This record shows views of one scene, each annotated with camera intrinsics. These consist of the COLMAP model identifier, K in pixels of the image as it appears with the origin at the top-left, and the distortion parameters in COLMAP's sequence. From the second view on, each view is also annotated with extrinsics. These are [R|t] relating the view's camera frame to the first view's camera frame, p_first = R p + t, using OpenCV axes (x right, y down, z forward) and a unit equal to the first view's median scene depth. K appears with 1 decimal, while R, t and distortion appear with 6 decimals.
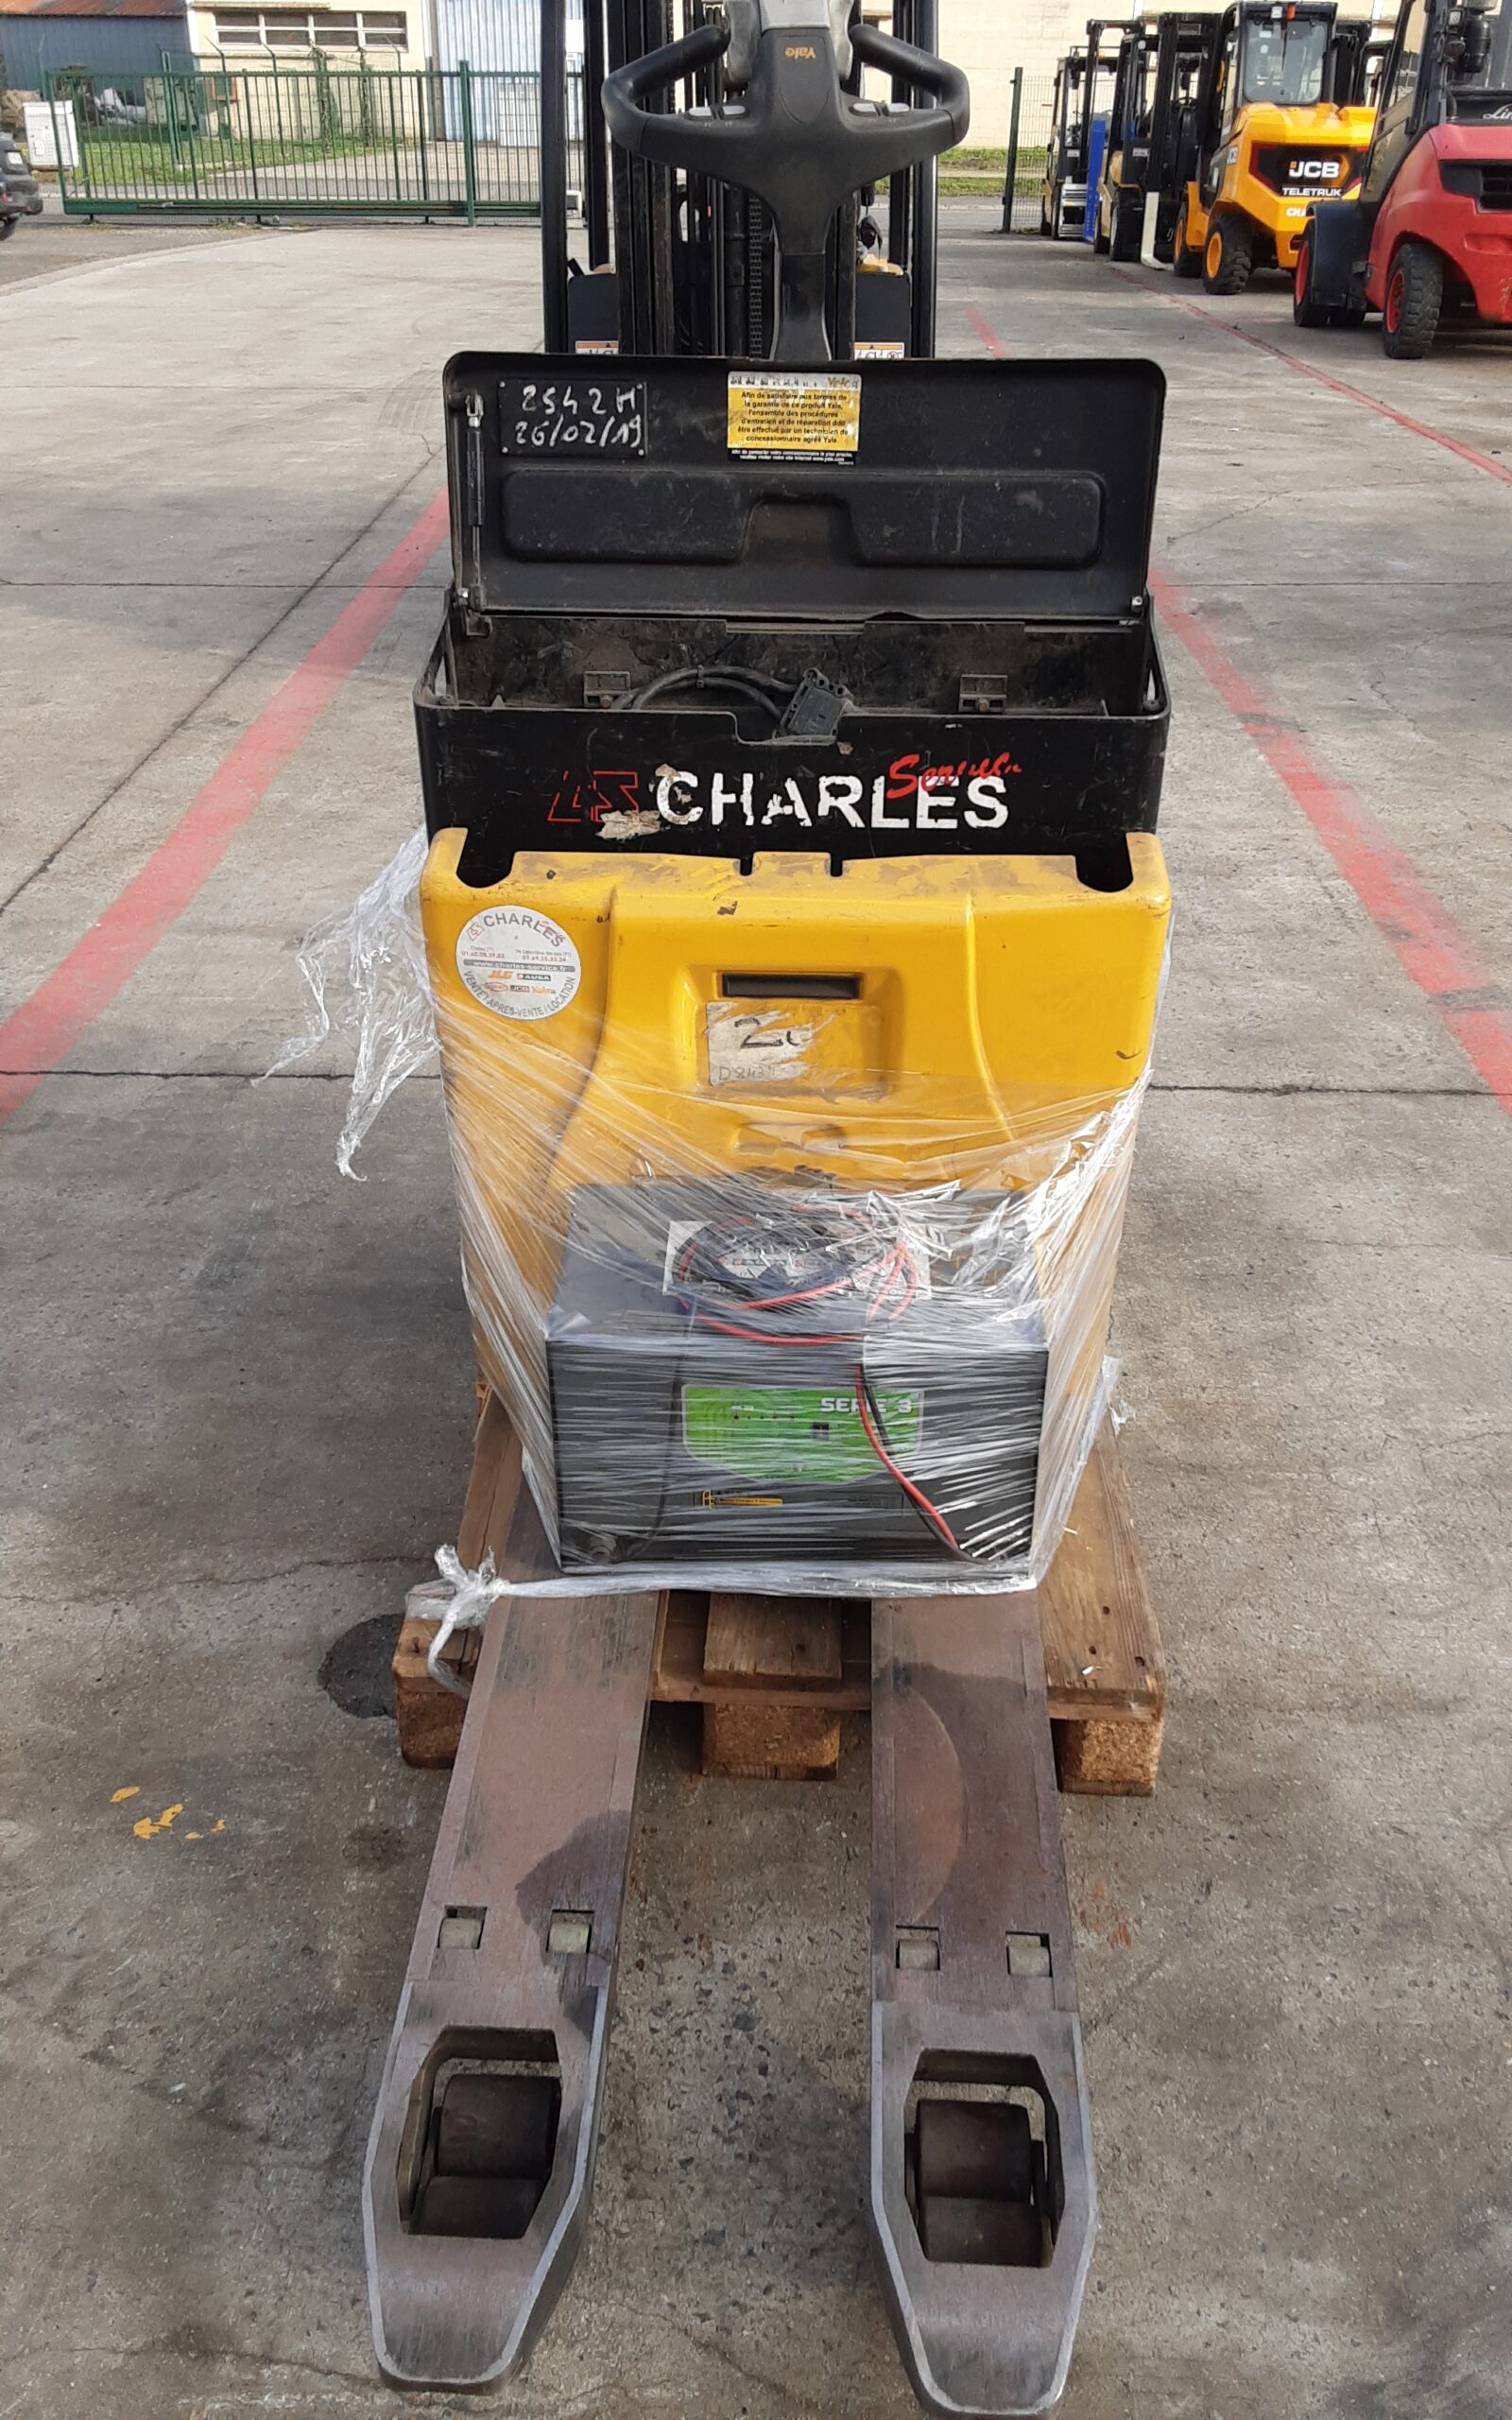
lens RADIAL K [[1933.6, 0, 748.4], [0, 1933.6, 1164.0], [0, 0, 1]] dist [0.113047, -0.165029]
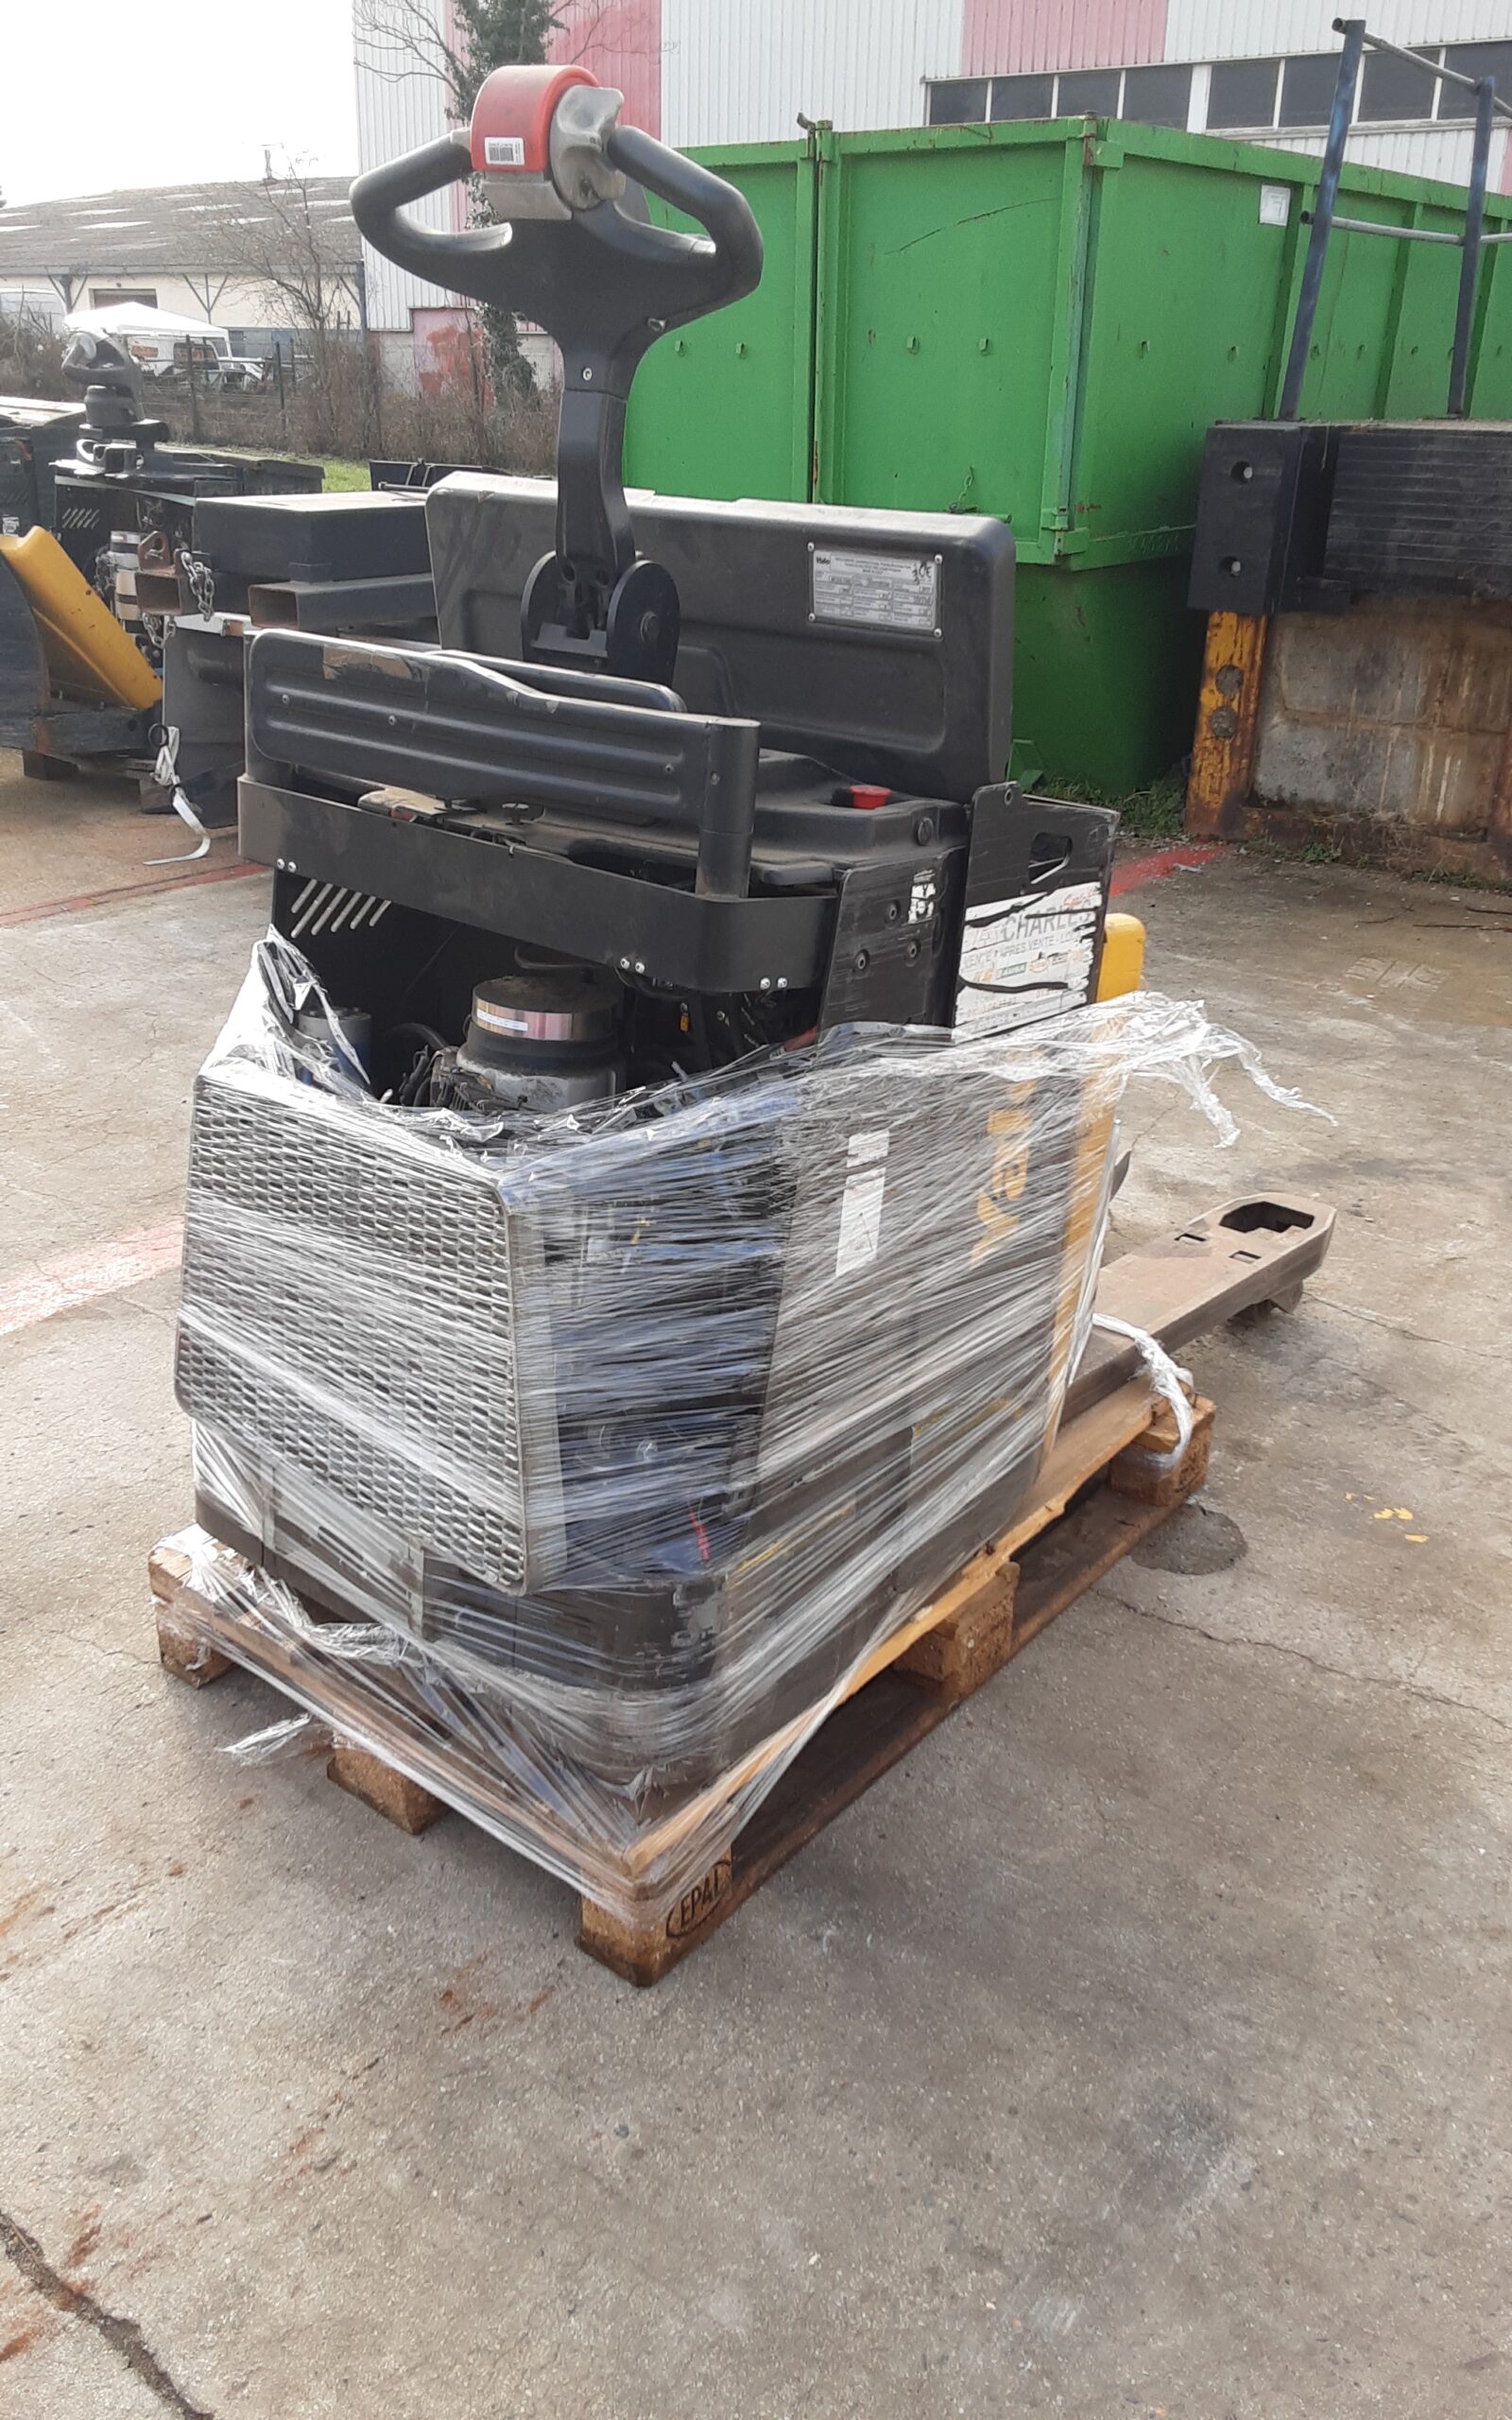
lens RADIAL K [[1933.6, 0, 749.8], [0, 1933.6, 1221.2], [0, 0, 1]] dist [0.113047, -0.165029]
pose [[-0.802900, -0.262216, 0.535345, -0.183728], [0.259113, 0.655267, 0.709567, -0.258633], [-0.536854, 0.708426, -0.458170, 0.513815]]
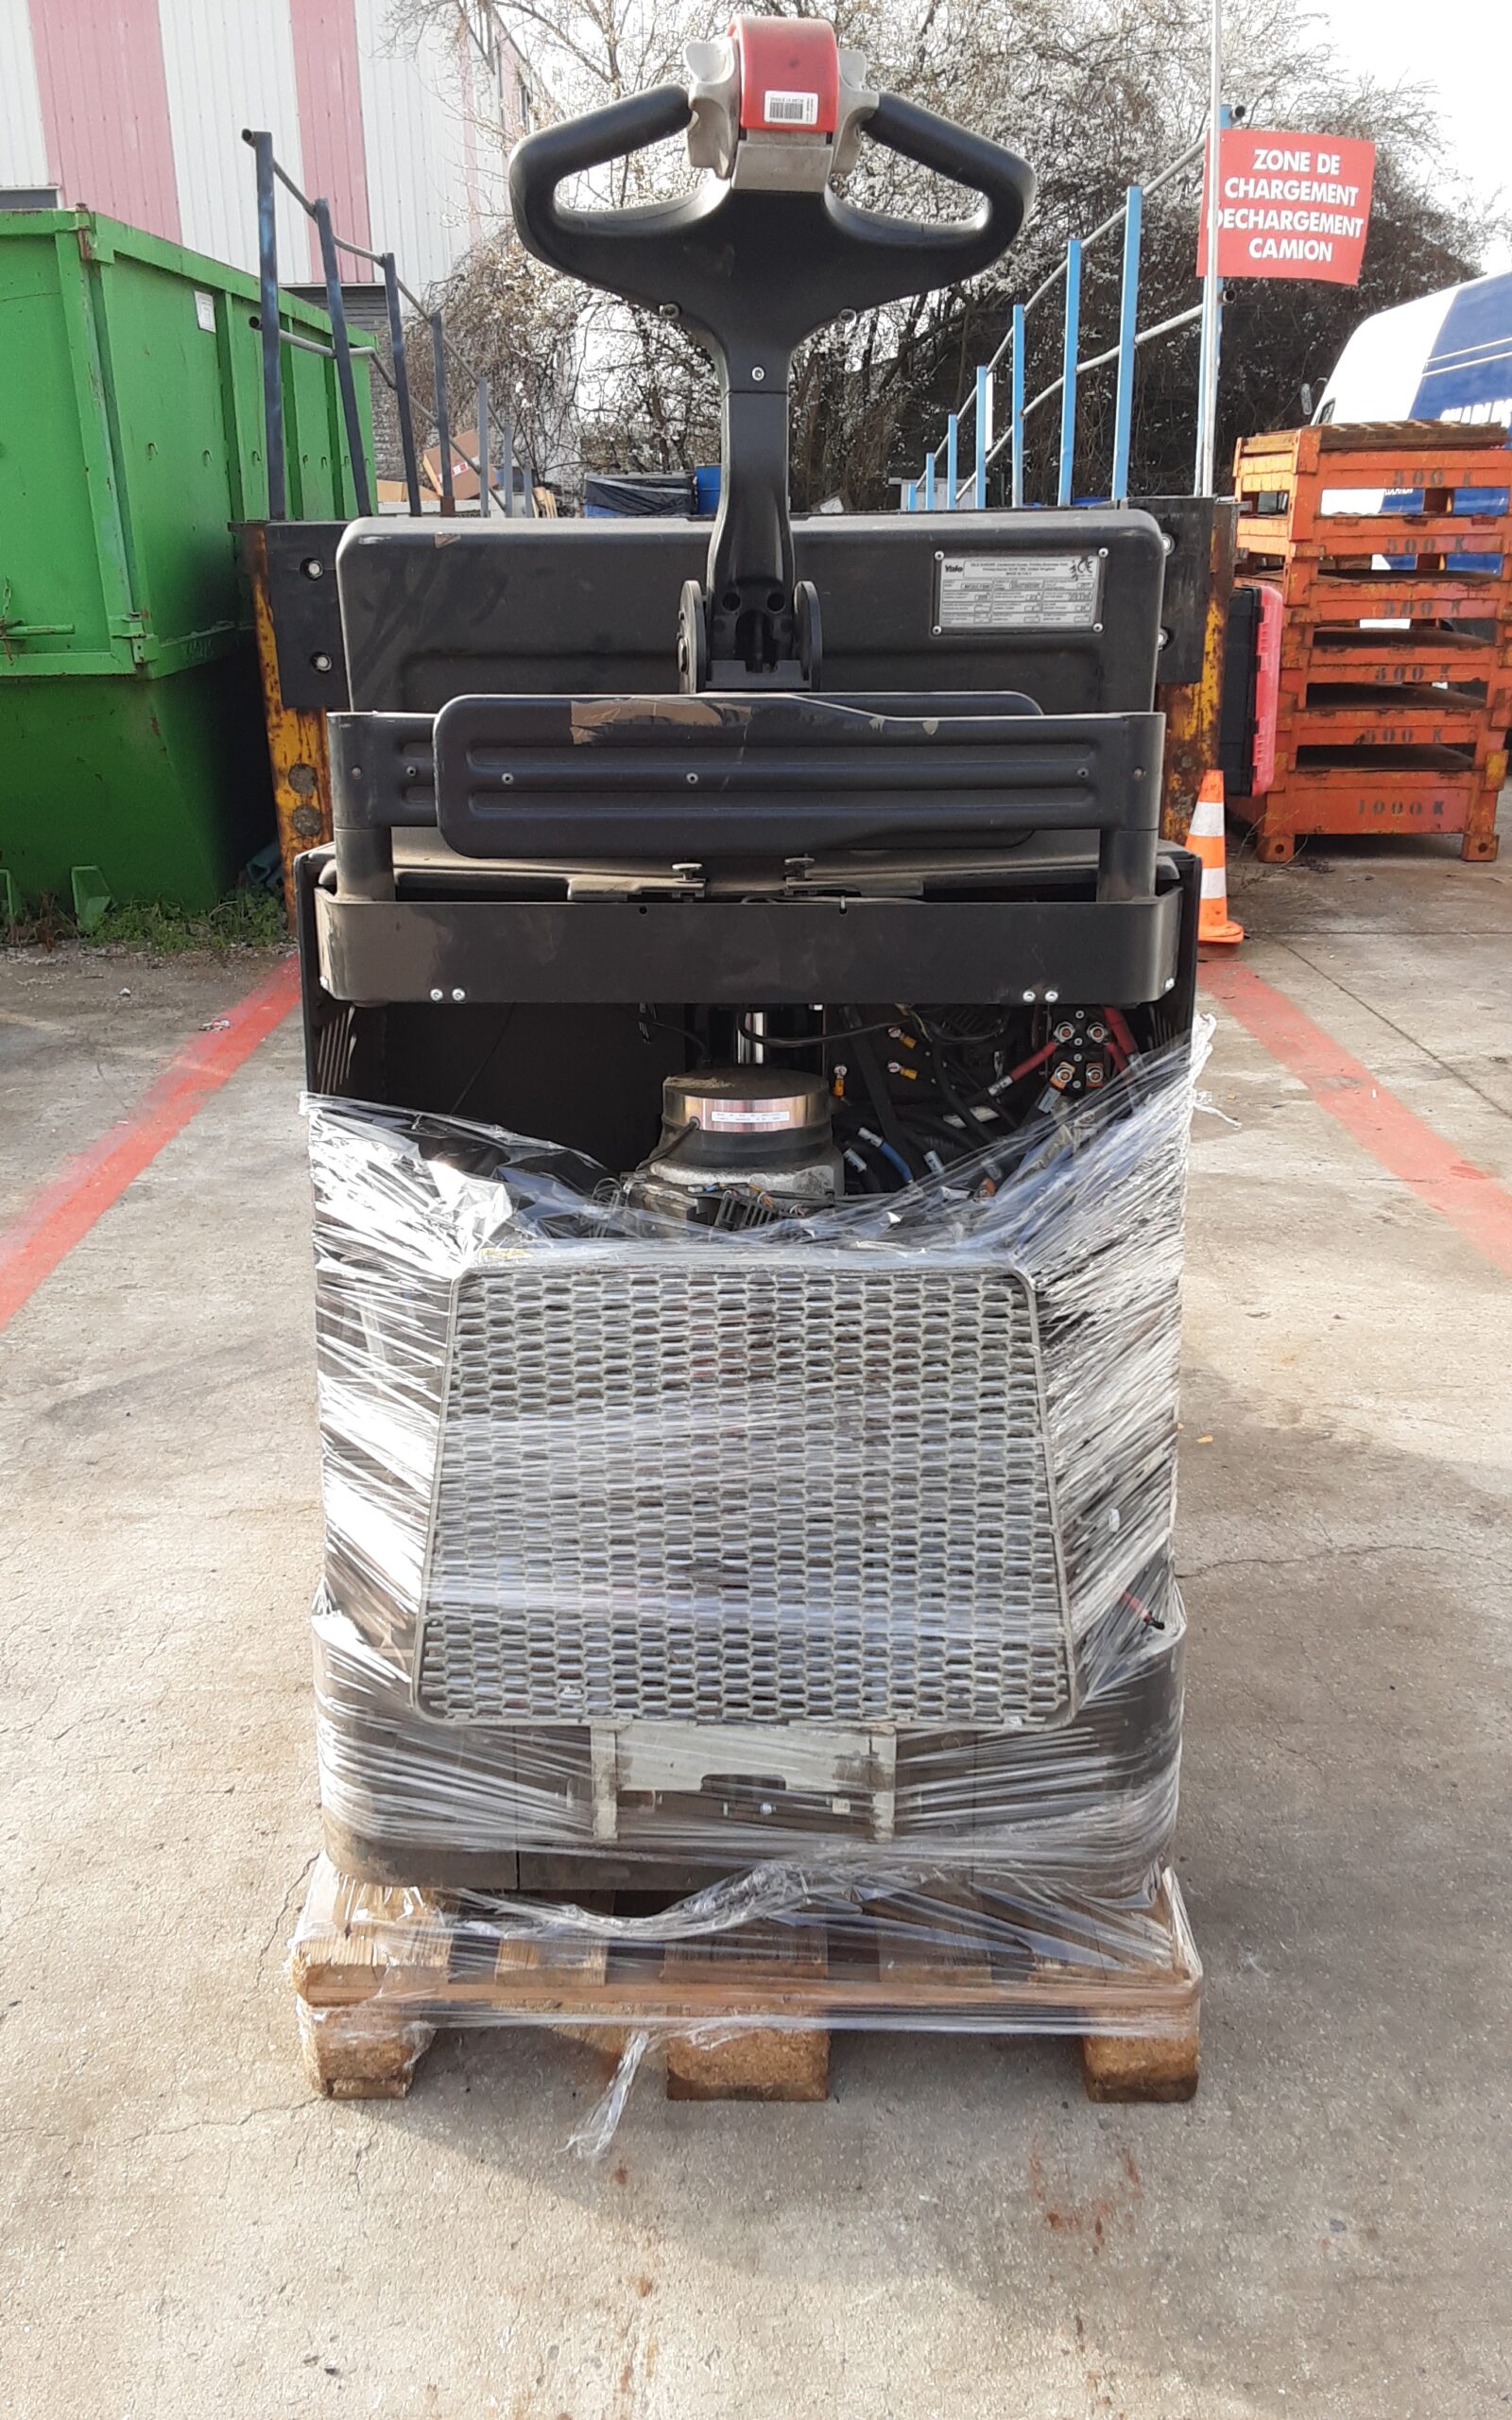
lens RADIAL K [[1933.6, 0, 761.5], [0, 1933.6, 1218.9], [0, 0, 1]] dist [0.113047, -0.165029]
pose [[-0.999275, 0.020852, -0.031853, 0.014925], [-0.009990, 0.663719, 0.747915, -0.259640], [0.036737, 0.747691, -0.663030, 0.554313]]
